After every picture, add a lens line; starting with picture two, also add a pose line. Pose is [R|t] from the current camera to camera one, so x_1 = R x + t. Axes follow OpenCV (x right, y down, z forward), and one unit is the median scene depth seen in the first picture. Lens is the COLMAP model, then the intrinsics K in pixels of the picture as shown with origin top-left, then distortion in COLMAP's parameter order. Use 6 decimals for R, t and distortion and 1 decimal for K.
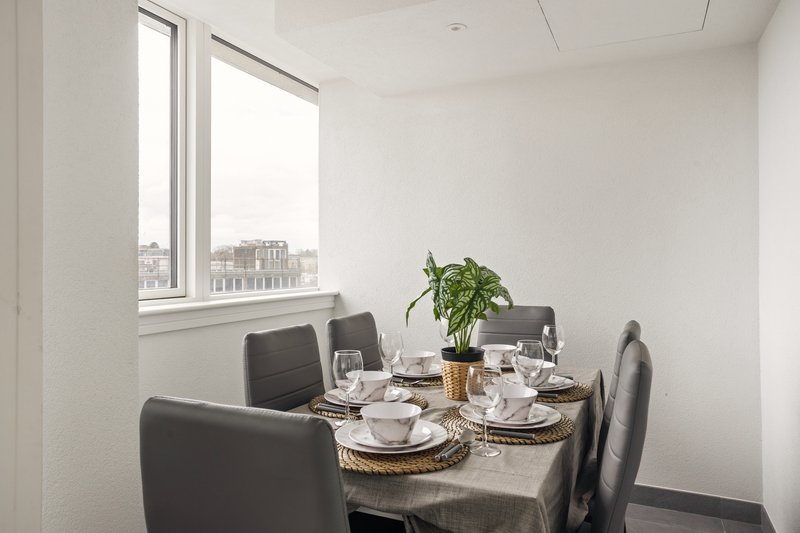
lens RADIAL K [[562.7, 0, 401.5], [0, 562.7, 265.8], [0, 0, 1]] dist [0.004409, 0.004246]
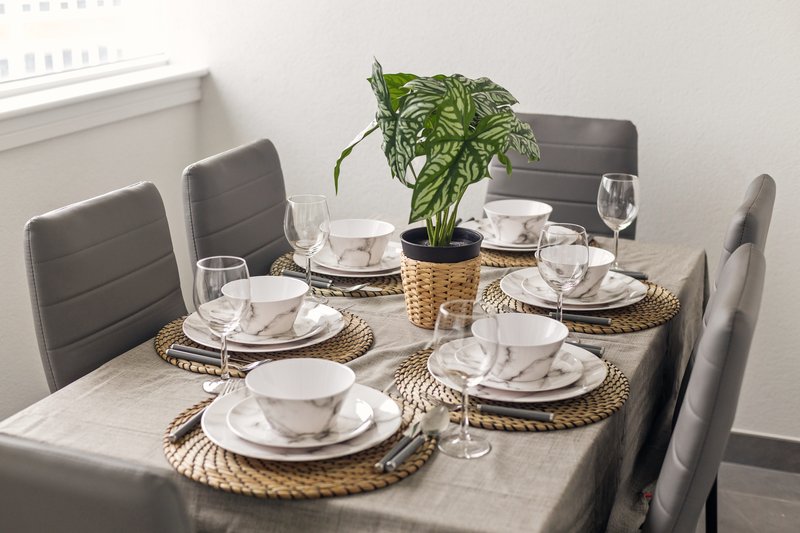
lens RADIAL K [[1178.8, 0, 399.4], [0, 1178.8, 267.0], [0, 0, 1]] dist [-0.023386, 0.000000]
pose [[0.999147, -0.002027, 0.041251, 0.026178], [-0.009199, 0.962777, 0.270140, -0.140801], [-0.040264, -0.270289, 0.961937, -0.089045]]
